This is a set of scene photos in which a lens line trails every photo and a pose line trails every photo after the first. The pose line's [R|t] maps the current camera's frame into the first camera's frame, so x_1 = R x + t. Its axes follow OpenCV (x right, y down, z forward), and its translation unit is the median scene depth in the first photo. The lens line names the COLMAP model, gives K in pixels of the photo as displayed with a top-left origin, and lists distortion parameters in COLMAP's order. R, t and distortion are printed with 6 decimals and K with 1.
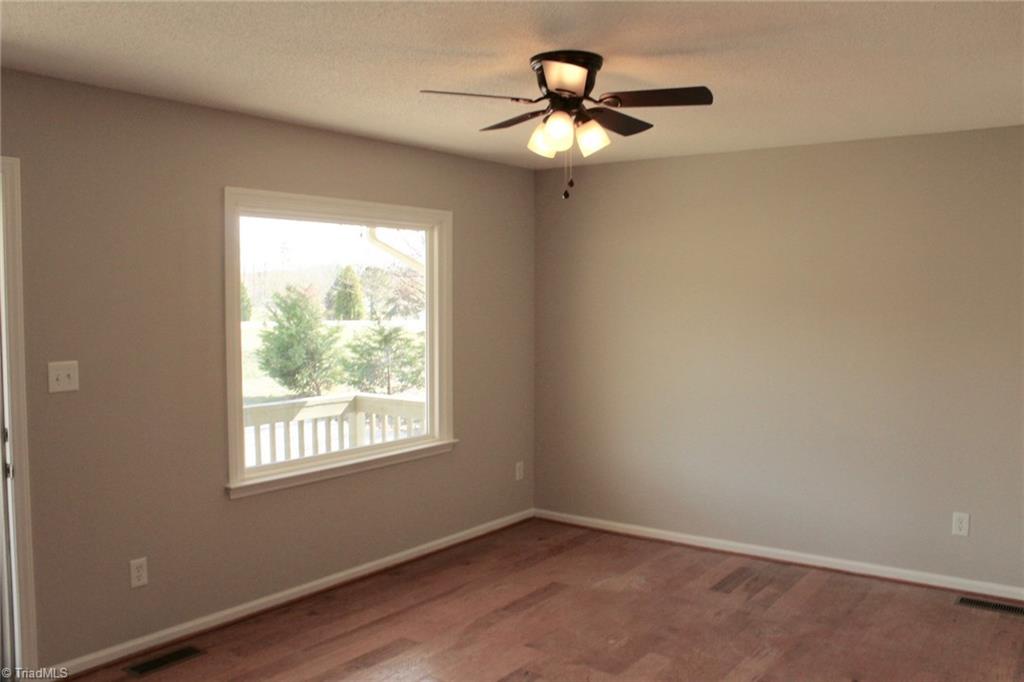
lens RADIAL K [[858.9, 0, 512.0], [0, 858.9, 341.0], [0, 0, 1]] dist [-0.184442, 0.173863]
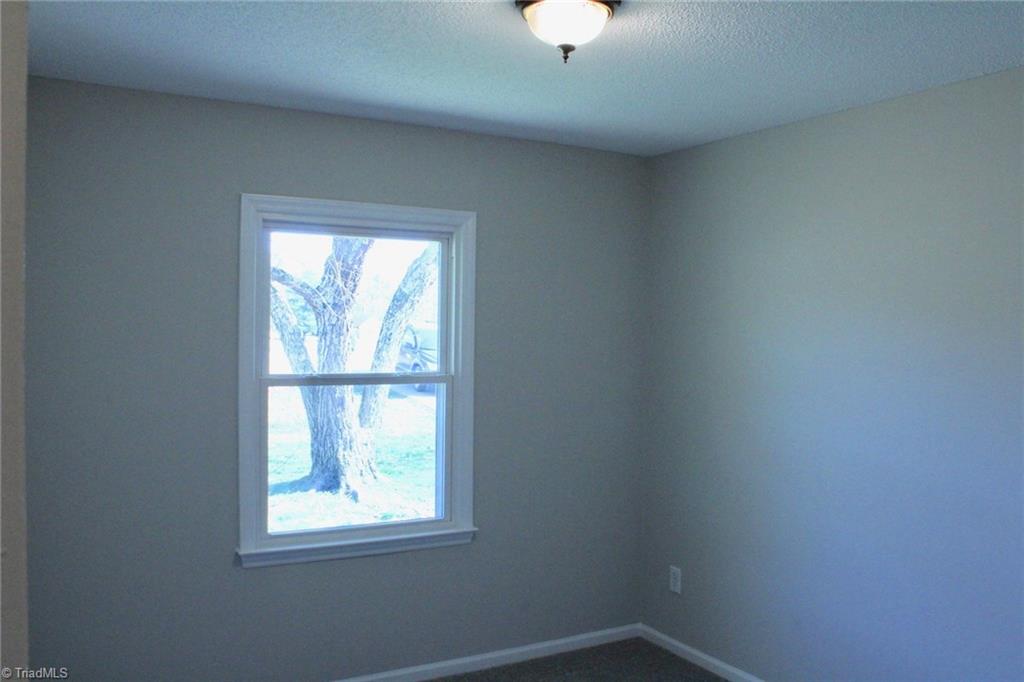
lens RADIAL K [[858.9, 0, 512.0], [0, 858.9, 341.0], [0, 0, 1]] dist [-0.184442, 0.173863]
pose [[0.911777, 0.020989, -0.410149, 0.247168], [-0.037768, 0.998746, -0.032851, -0.019248], [0.408946, 0.045443, 0.911426, 0.343317]]
